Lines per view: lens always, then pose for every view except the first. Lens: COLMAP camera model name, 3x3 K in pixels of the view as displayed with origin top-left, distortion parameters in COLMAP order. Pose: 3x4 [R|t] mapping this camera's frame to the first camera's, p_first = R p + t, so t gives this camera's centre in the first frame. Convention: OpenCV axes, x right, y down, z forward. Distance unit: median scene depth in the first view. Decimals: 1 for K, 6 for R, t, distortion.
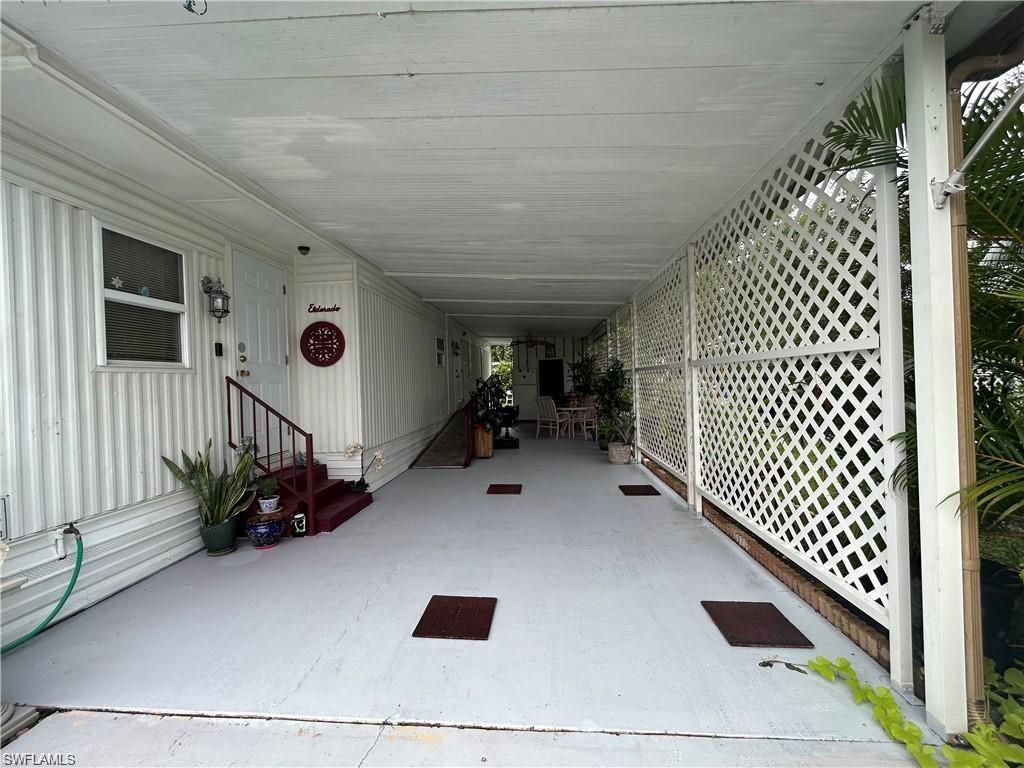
lens RADIAL K [[411.2, 0, 511.8], [0, 411.2, 383.0], [0, 0, 1]] dist [-0.003449, -0.000339]
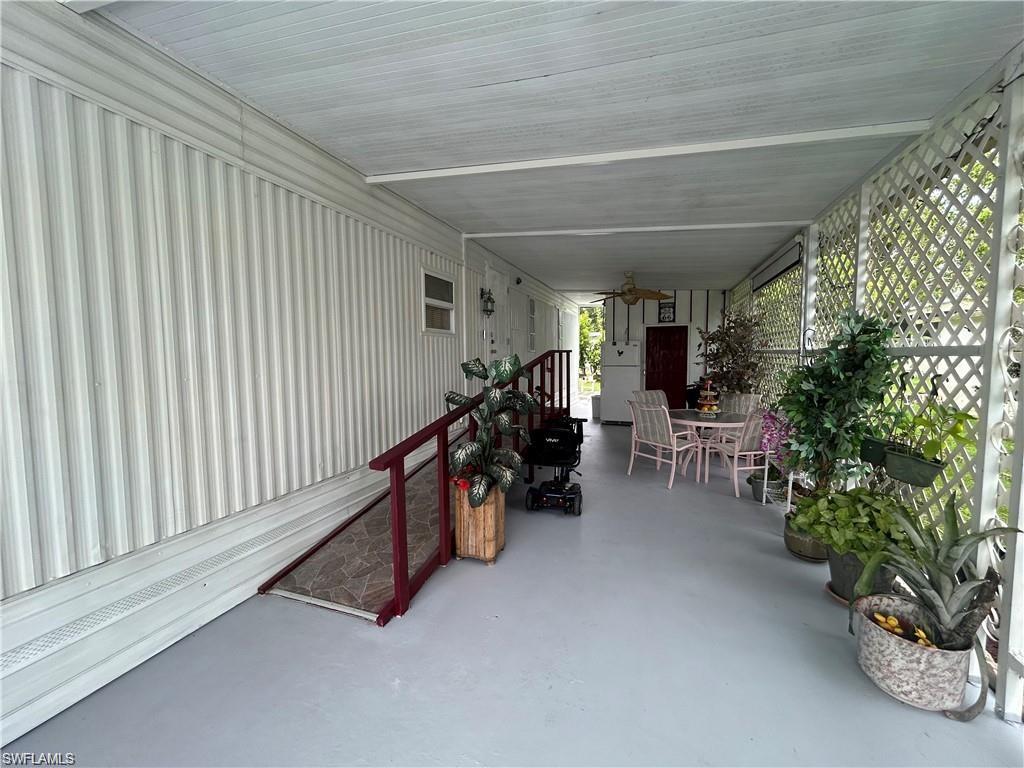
lens RADIAL K [[411.2, 0, 512.8], [0, 411.2, 383.1], [0, 0, 1]] dist [-0.003449, -0.000339]
pose [[0.965050, 0.044060, -0.258334, 0.049158], [-0.025316, 0.996829, 0.075441, -0.016848], [0.260838, -0.066264, 0.963106, 0.483478]]
